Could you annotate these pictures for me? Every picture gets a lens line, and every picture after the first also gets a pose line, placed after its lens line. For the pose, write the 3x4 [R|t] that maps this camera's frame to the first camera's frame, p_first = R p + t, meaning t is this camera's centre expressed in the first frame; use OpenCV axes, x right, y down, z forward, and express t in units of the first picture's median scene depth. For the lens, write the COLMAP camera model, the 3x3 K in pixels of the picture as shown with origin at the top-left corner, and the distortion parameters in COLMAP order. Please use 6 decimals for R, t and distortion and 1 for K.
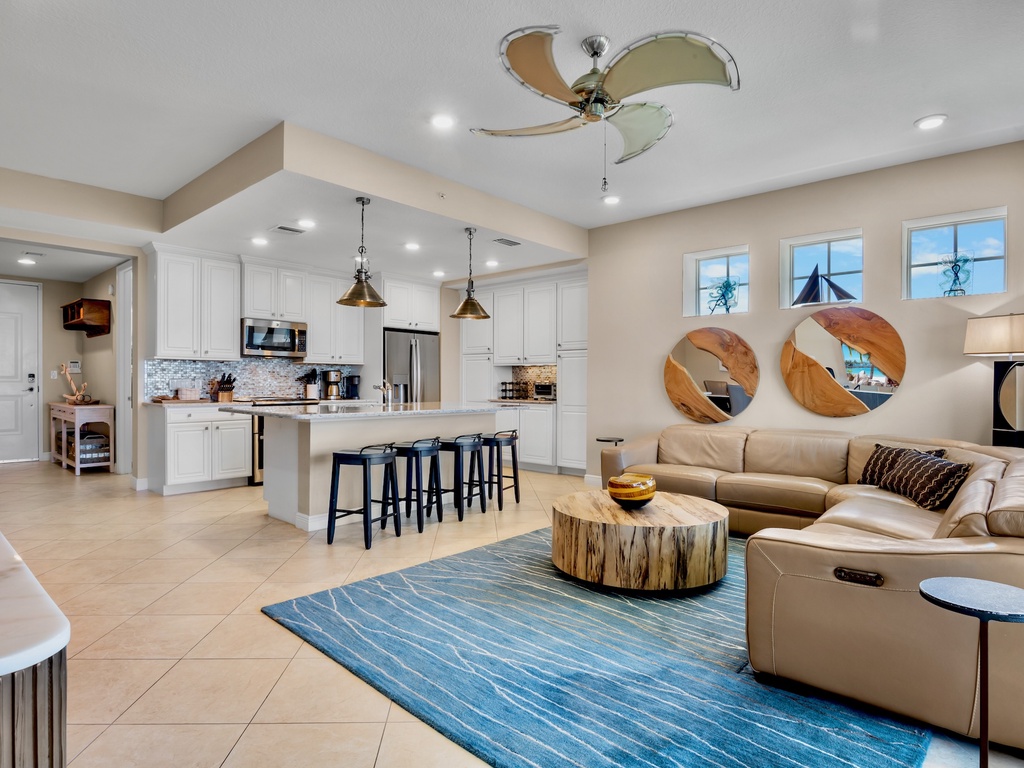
lens RADIAL K [[570.4, 0, 506.9], [0, 570.4, 390.5], [0, 0, 1]] dist [-0.018497, 0.000649]
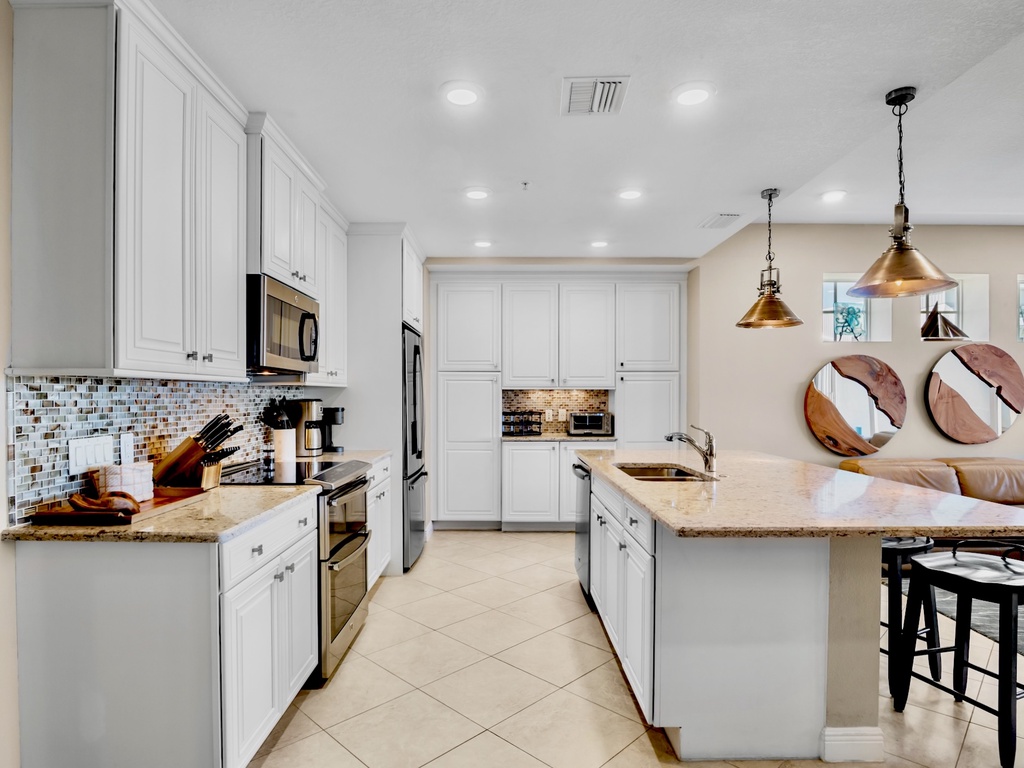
lens RADIAL K [[576.0, 0, 509.0], [0, 576.0, 401.7], [0, 0, 1]] dist [-0.017341, -0.001142]
pose [[0.736926, -0.012103, 0.675865, -0.607161], [0.013515, 0.999904, 0.003169, -0.037284], [-0.675838, 0.006799, 0.737019, 0.587041]]
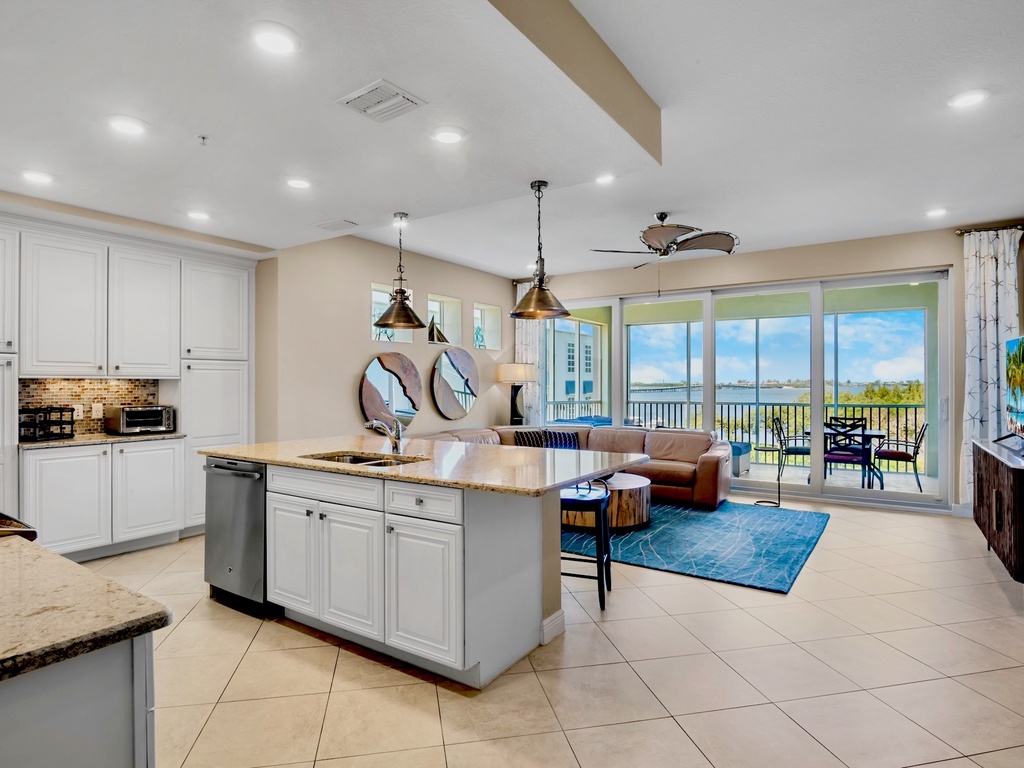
lens RADIAL K [[564.3, 0, 509.8], [0, 564.3, 381.5], [0, 0, 1]] dist [-0.018382, 0.000030]
pose [[-0.145139, -0.000990, 0.989411, -0.702350], [0.014820, 0.999885, 0.003174, -0.043580], [-0.989300, 0.015124, -0.145108, 0.793293]]
